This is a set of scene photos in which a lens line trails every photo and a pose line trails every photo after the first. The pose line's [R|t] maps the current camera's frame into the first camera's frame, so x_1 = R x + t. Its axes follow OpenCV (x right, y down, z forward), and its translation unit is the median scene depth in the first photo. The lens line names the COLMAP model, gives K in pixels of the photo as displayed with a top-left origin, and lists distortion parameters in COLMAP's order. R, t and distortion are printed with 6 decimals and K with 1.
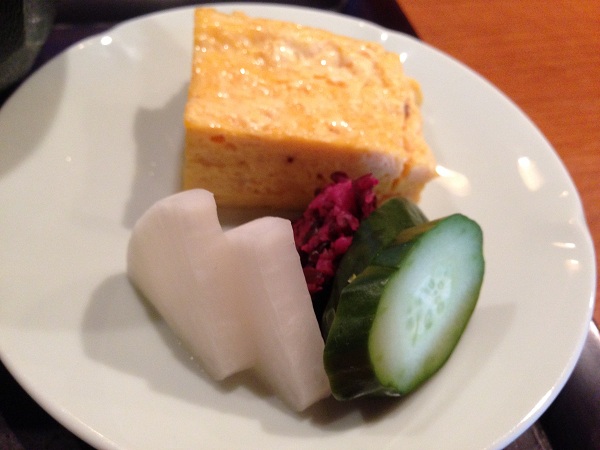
lens RADIAL K [[576.3, 0, 301.0], [0, 576.3, 225.5], [0, 0, 1]] dist [0.029620, 0.000000]
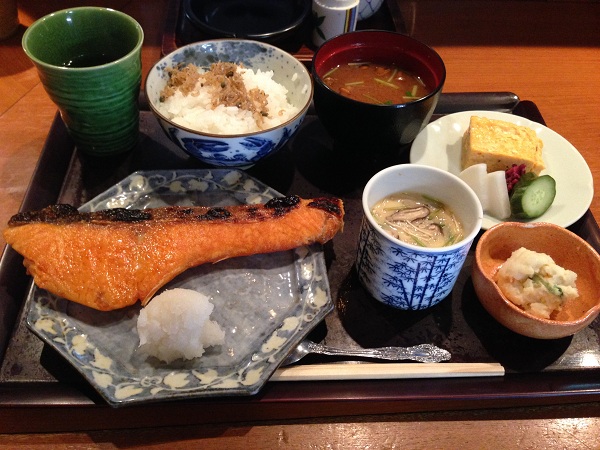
lens RADIAL K [[576.3, 0, 305.2], [0, 576.3, 228.0], [0, 0, 1]] dist [0.029620, 0.000000]
pose [[0.974772, 0.078602, -0.208907, -0.460118], [-0.088658, 0.995290, -0.039201, 0.609720], [0.204842, 0.056733, 0.977150, -3.028729]]
